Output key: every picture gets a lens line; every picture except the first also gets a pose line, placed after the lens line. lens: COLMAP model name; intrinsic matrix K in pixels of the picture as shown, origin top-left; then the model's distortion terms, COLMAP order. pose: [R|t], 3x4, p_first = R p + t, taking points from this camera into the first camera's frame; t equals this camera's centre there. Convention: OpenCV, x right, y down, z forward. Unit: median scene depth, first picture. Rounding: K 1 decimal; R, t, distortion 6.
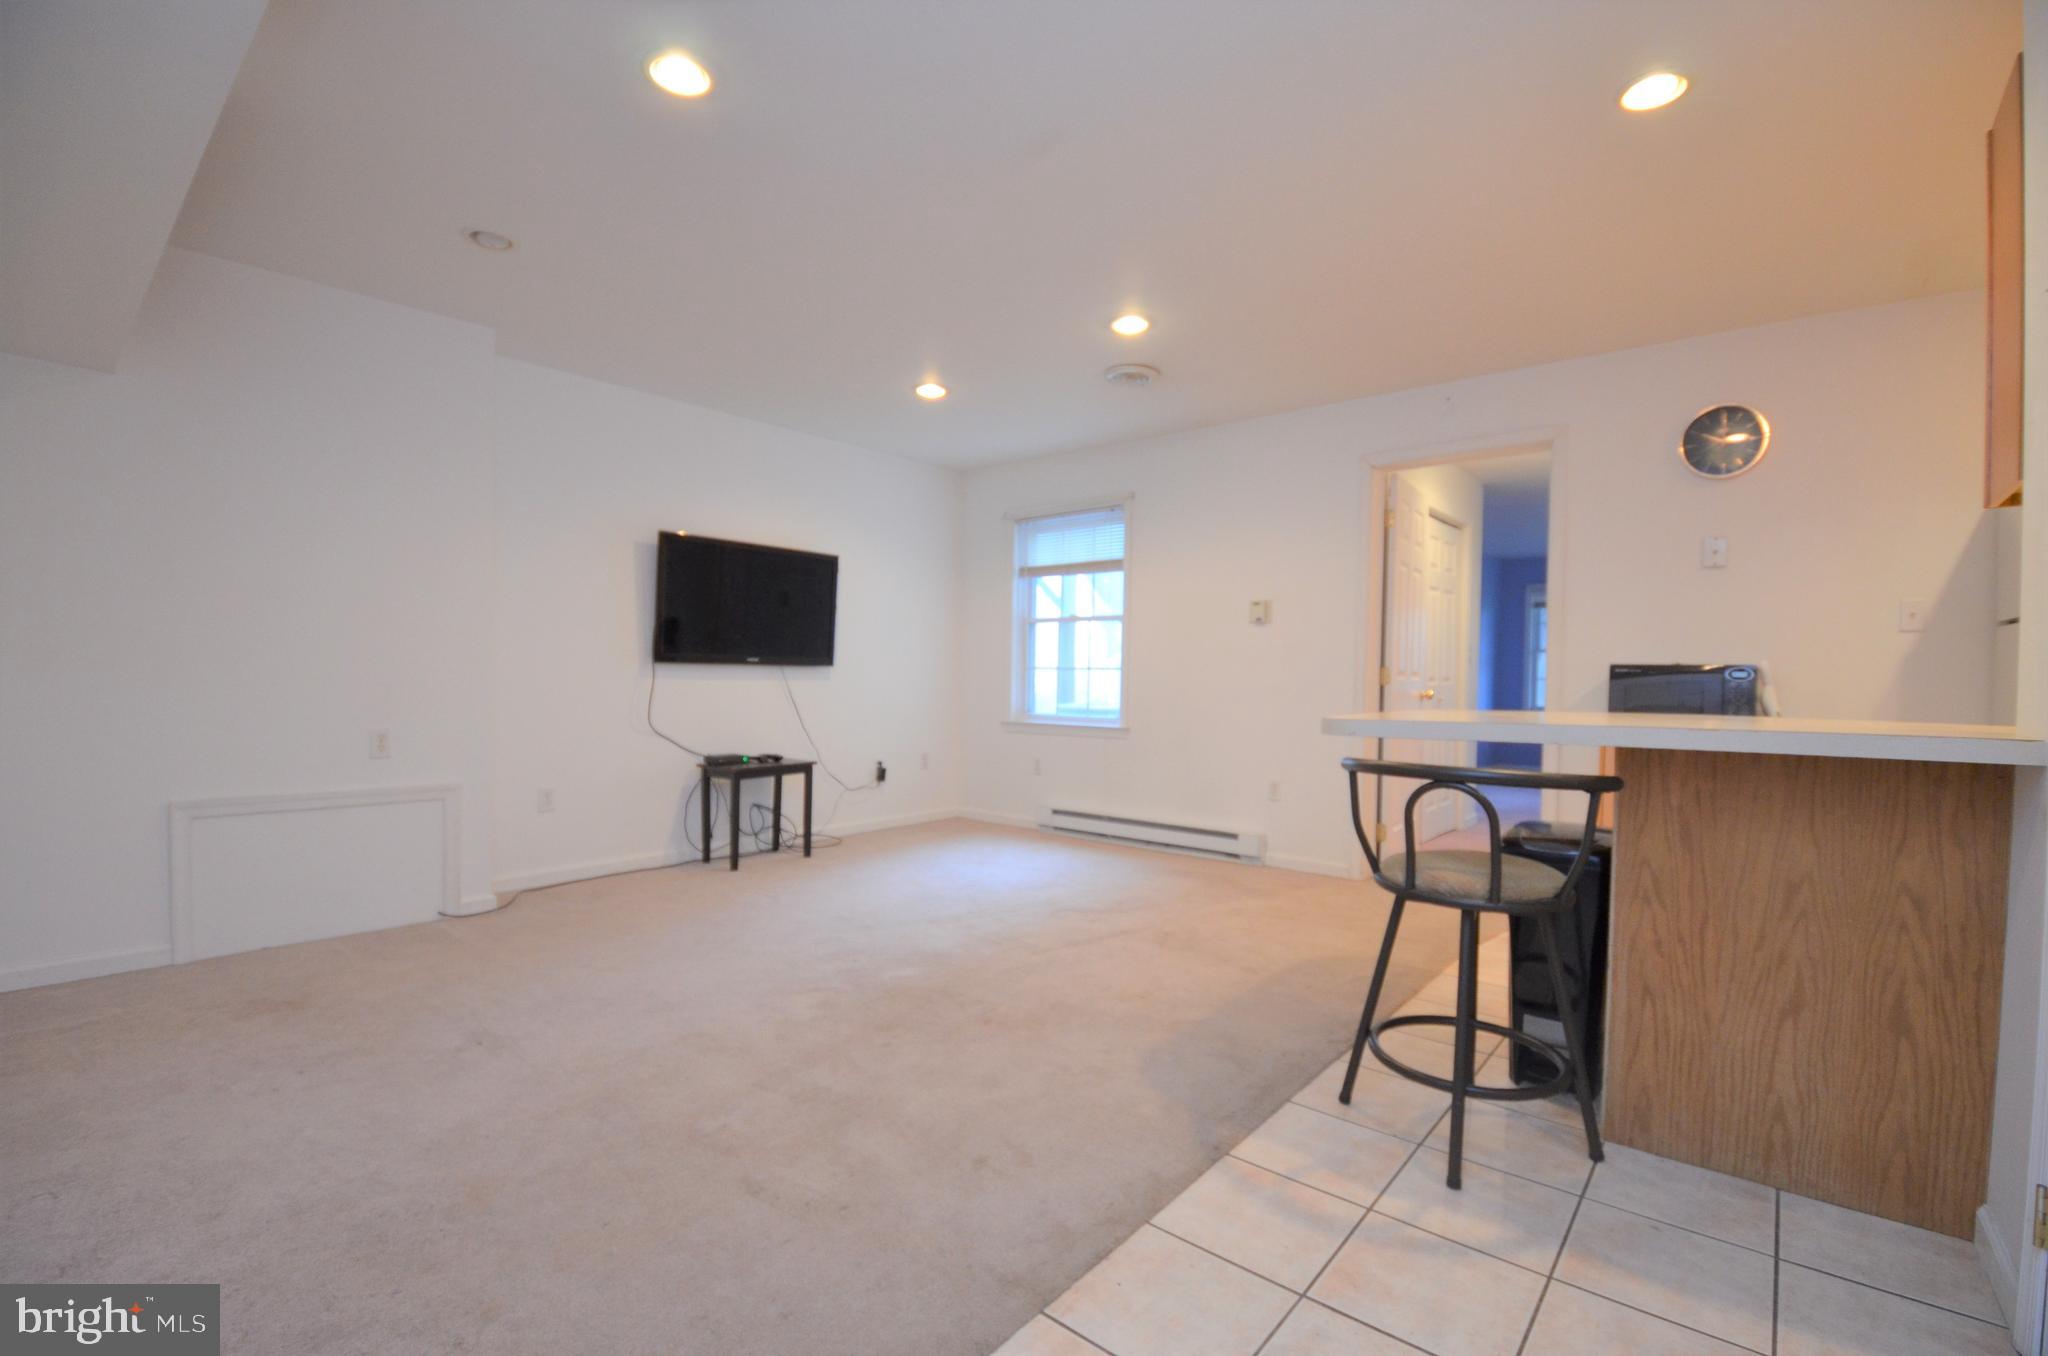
lens RADIAL K [[901.6, 0, 1037.1], [0, 901.6, 690.7], [0, 0, 1]] dist [0.039371, -0.040291]
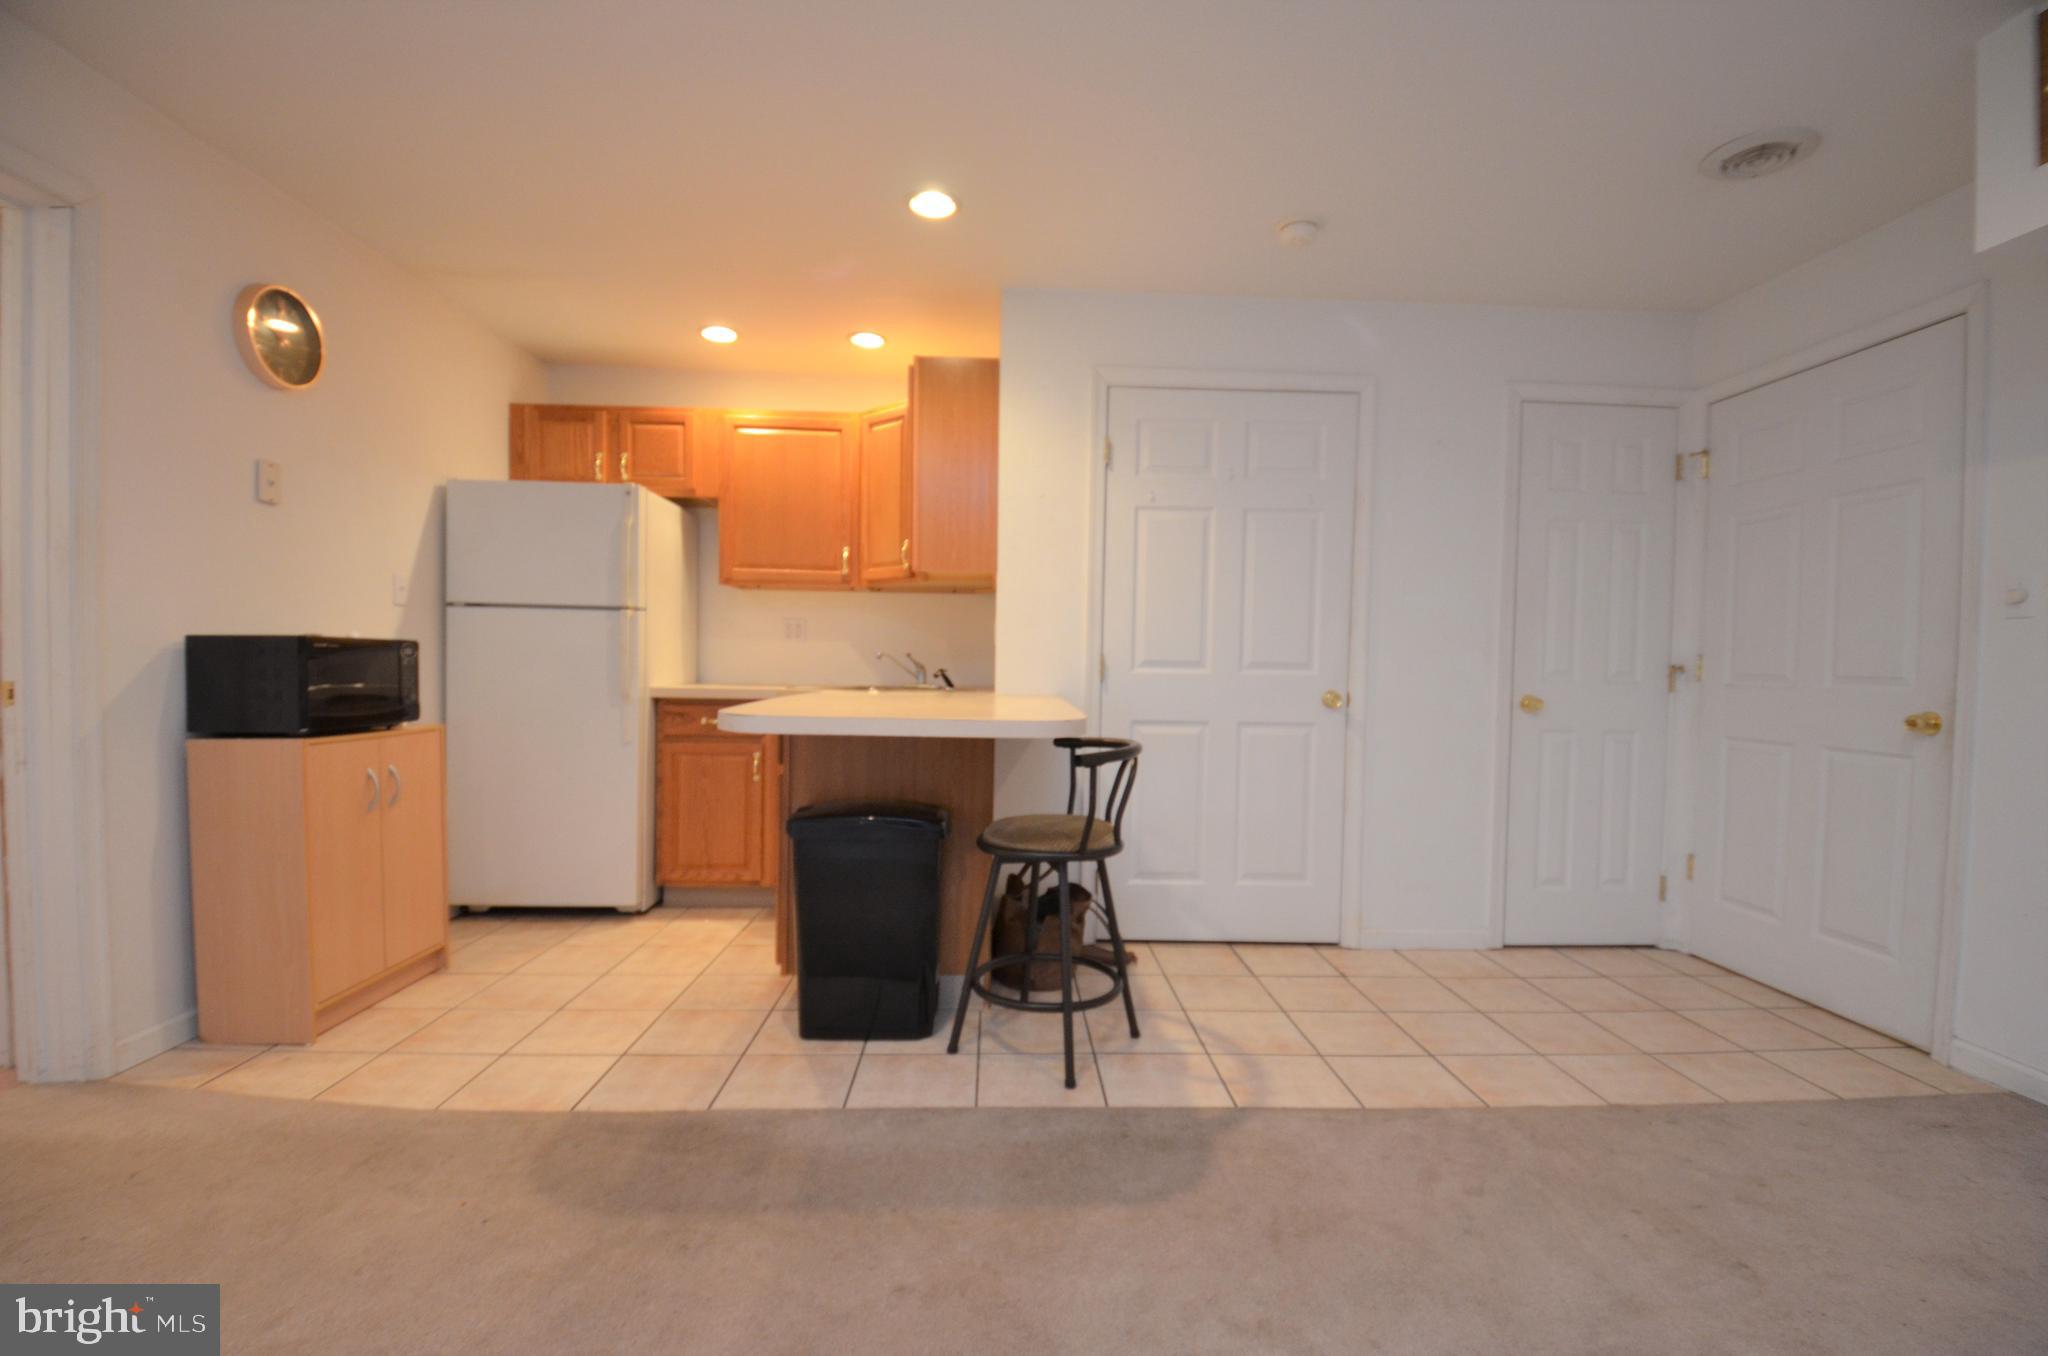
lens RADIAL K [[901.6, 0, 1037.1], [0, 901.6, 690.7], [0, 0, 1]] dist [0.039371, -0.040291]
pose [[-0.675562, -0.051235, 0.735521, -0.454999], [-0.022092, 0.998541, 0.049265, -0.064897], [-0.736972, 0.017032, -0.675709, 2.049635]]
